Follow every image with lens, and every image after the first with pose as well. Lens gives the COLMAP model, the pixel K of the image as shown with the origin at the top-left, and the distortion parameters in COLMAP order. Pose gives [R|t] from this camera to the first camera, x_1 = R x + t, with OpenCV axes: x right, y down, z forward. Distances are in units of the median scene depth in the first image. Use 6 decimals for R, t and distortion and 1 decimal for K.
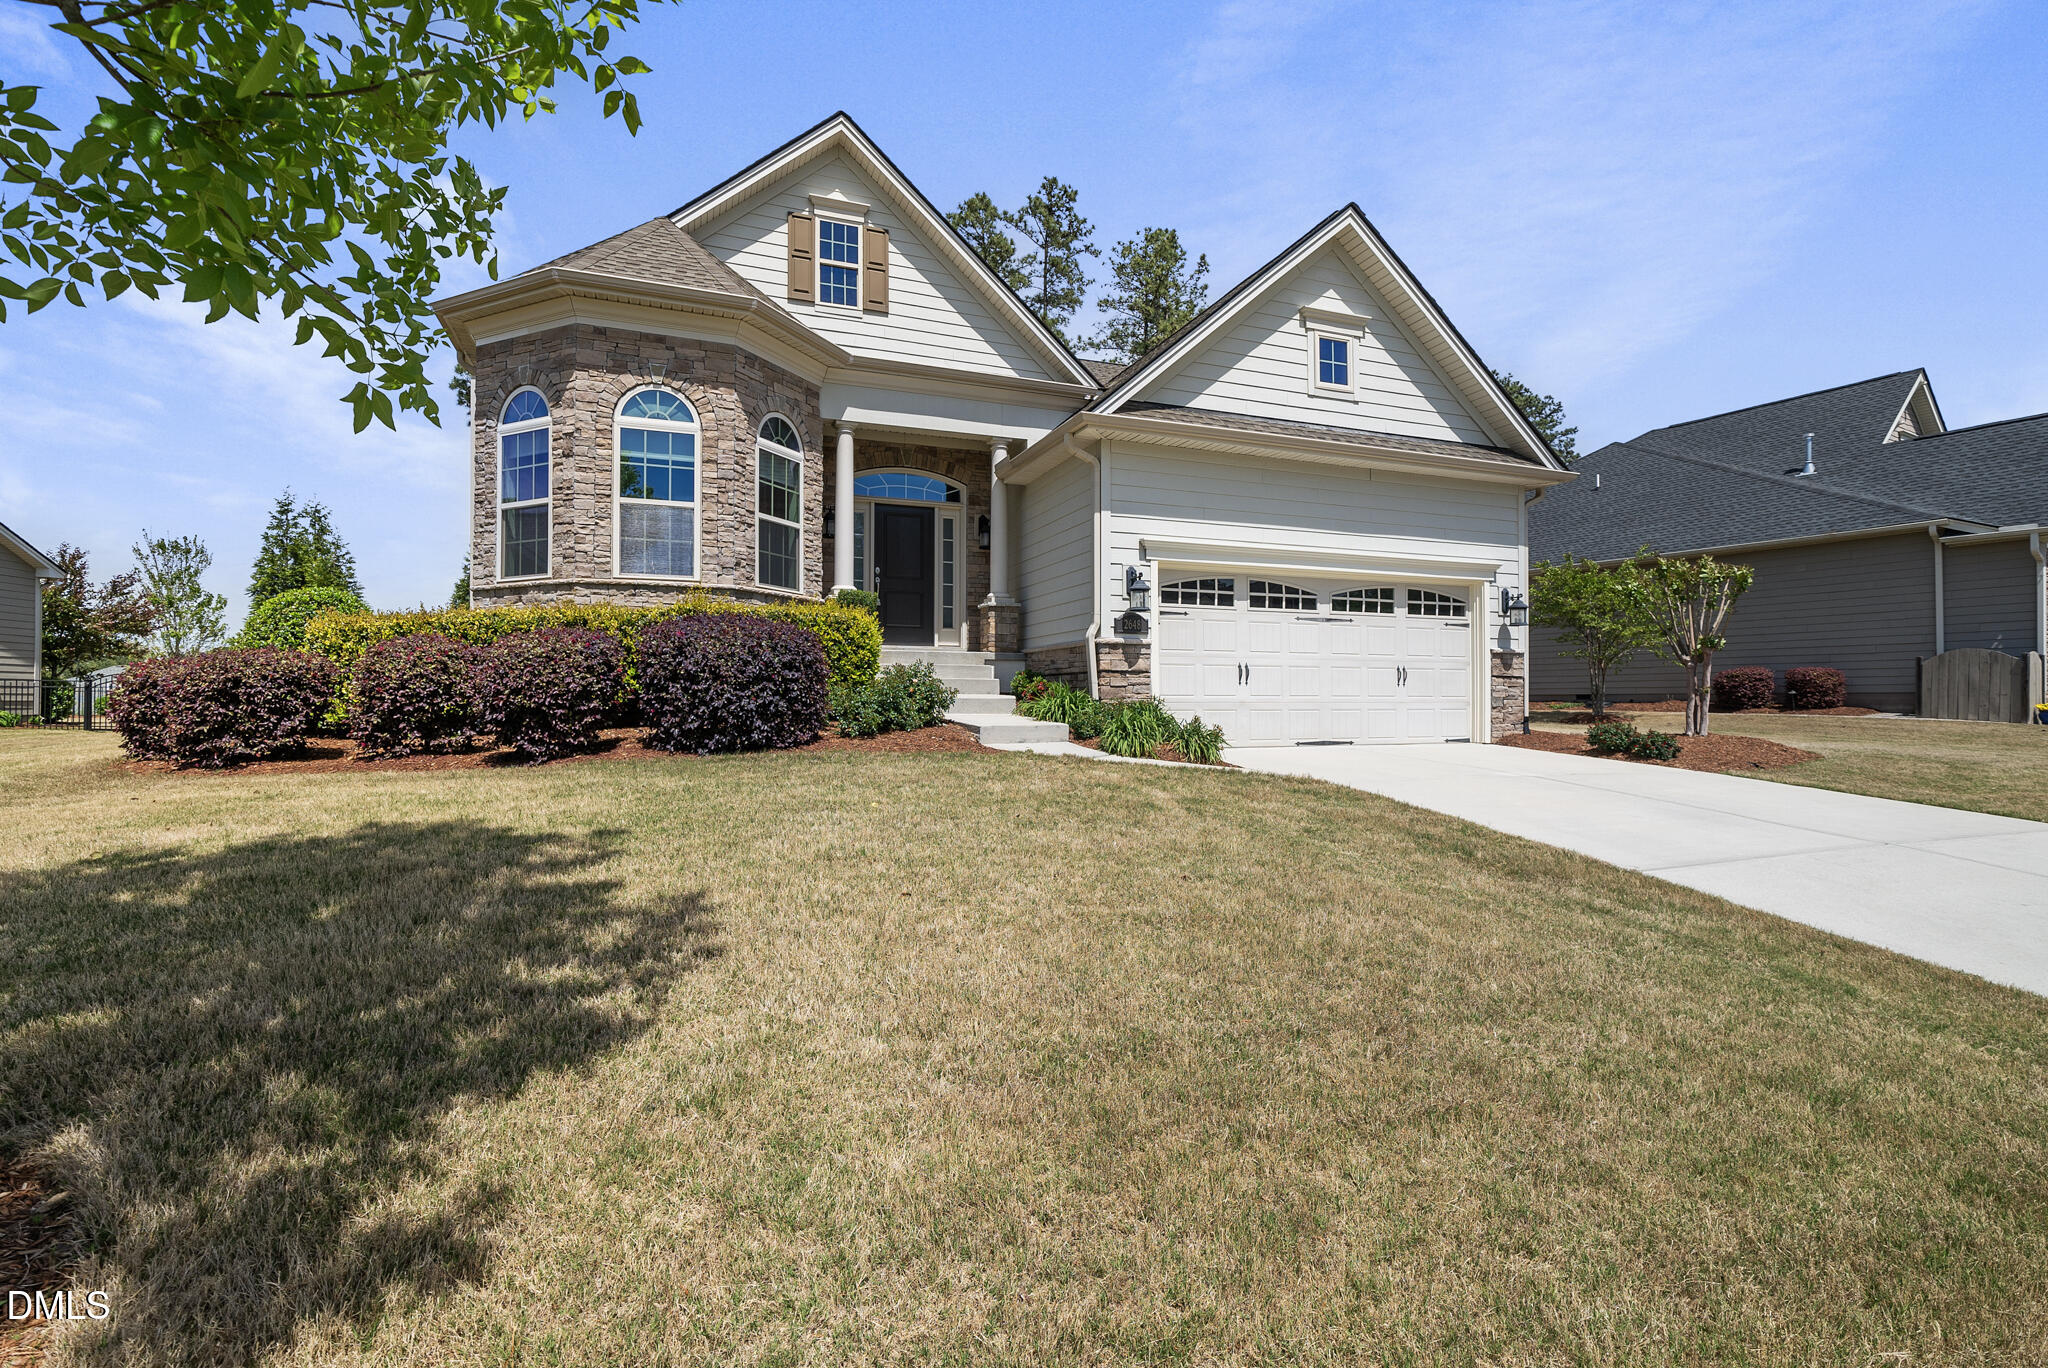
lens RADIAL K [[929.9, 0, 1024.9], [0, 929.9, 685.5], [0, 0, 1]] dist [-0.005496, -0.000047]
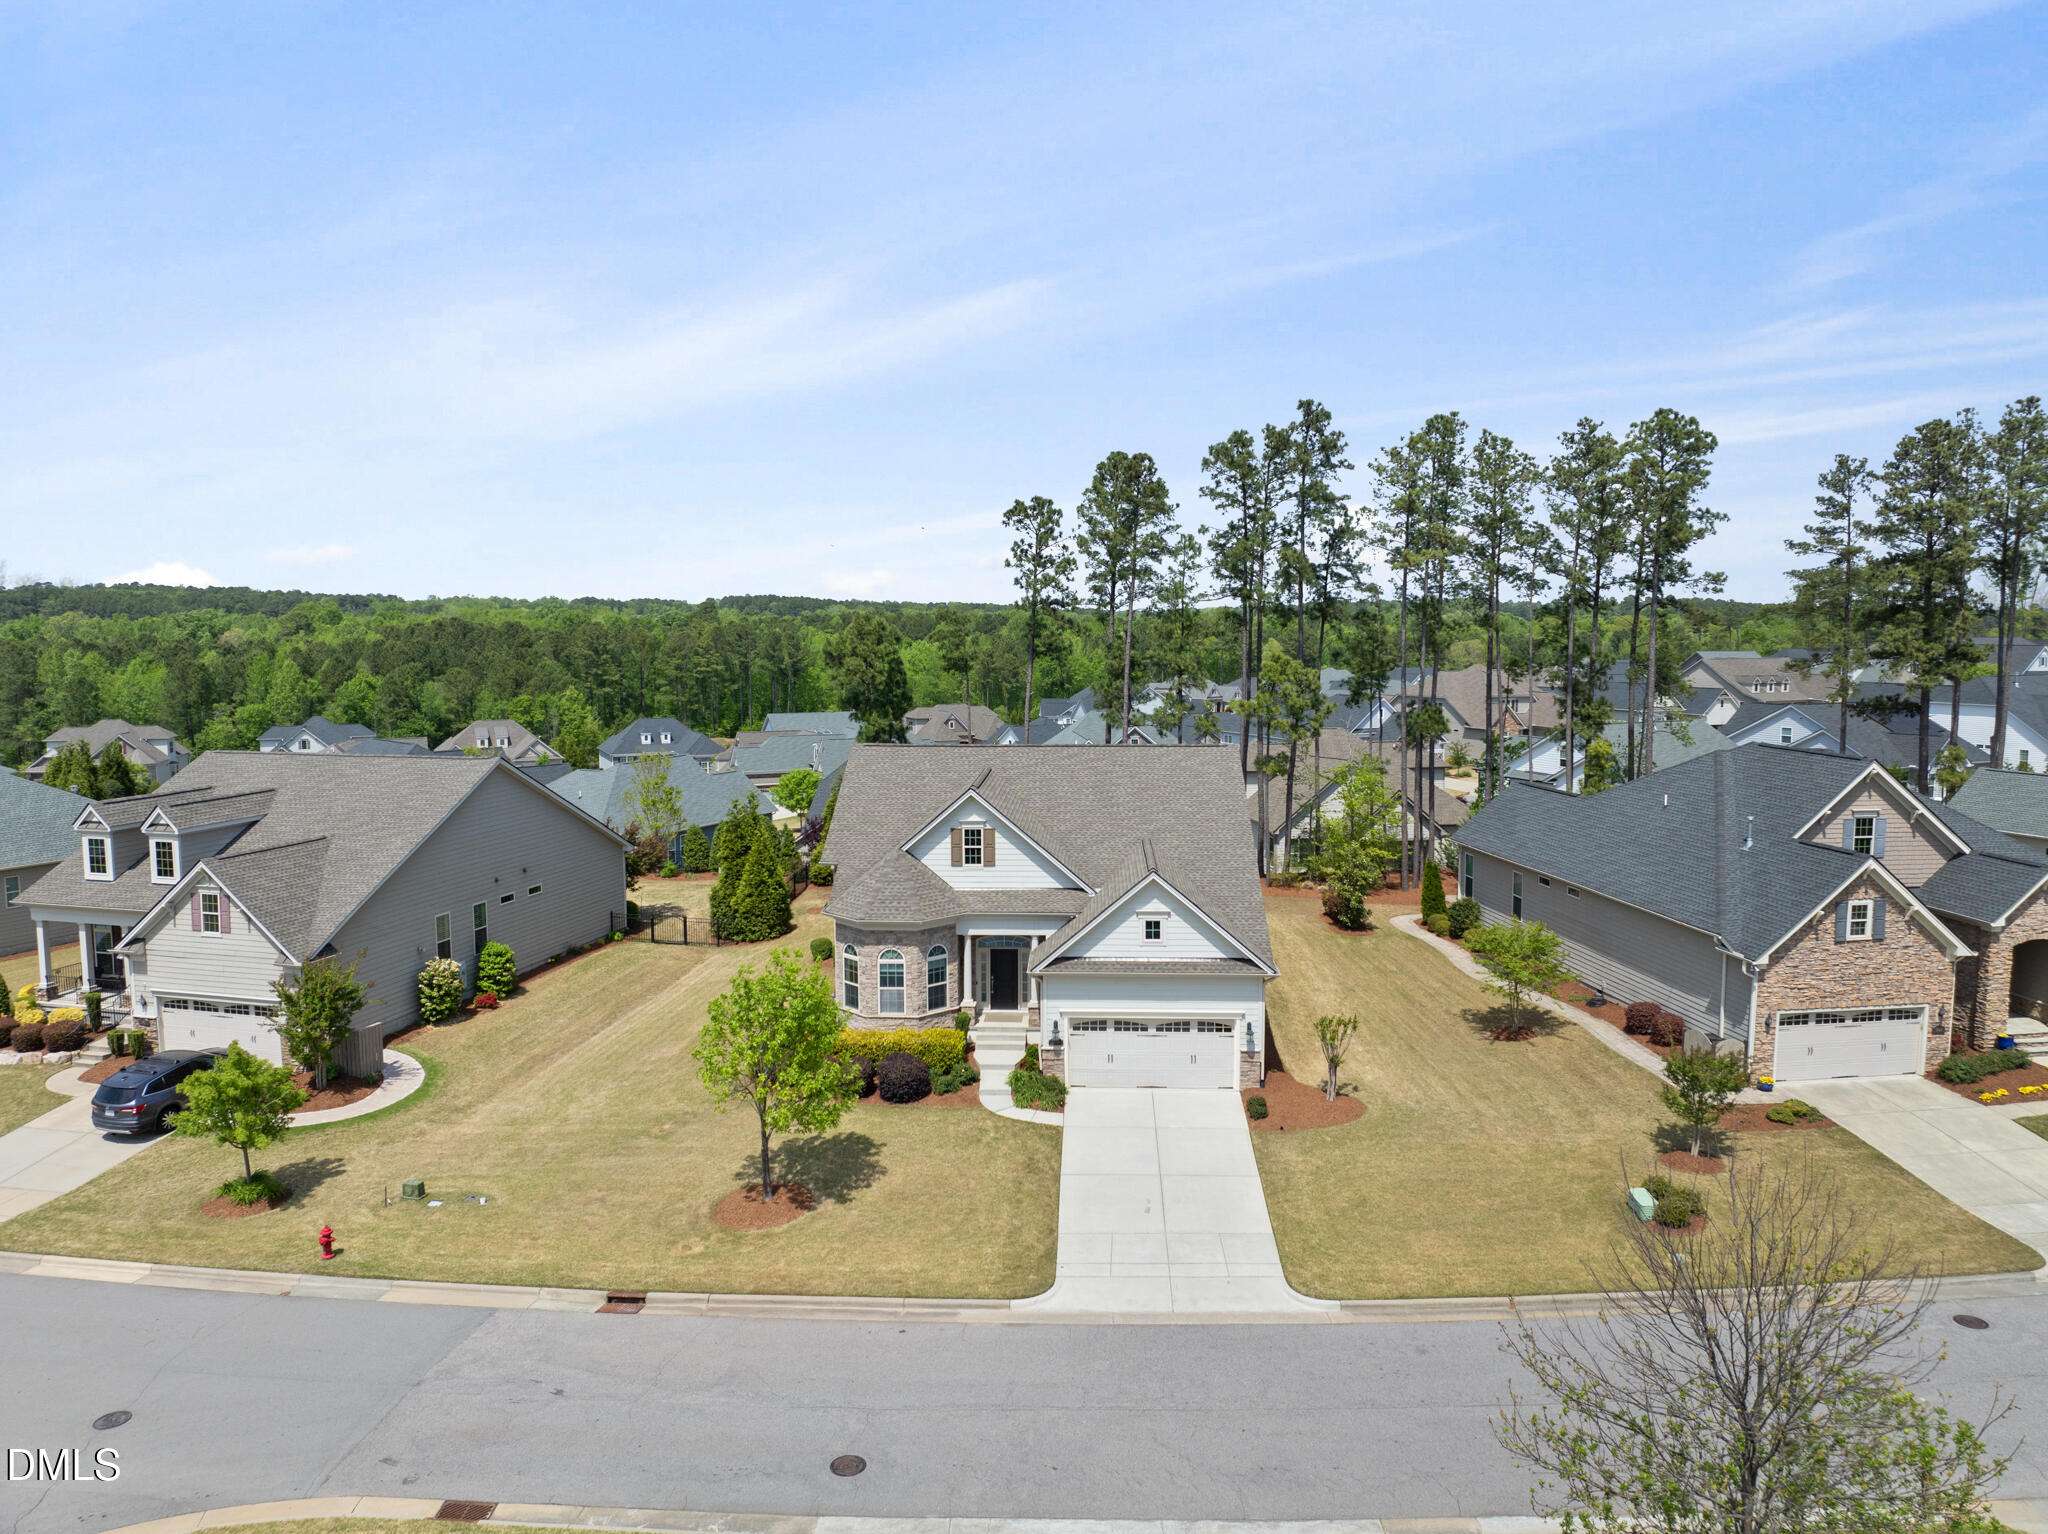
lens RADIAL K [[1454.5, 0, 1022.0], [0, 1454.5, 759.1], [0, 0, 1]] dist [-0.046164, 0.012371]
pose [[0.915507, 0.034310, -0.400837, 1.492693], [0.010006, 0.994107, 0.107944, -1.184418], [0.402178, -0.102834, 0.909768, -2.430882]]
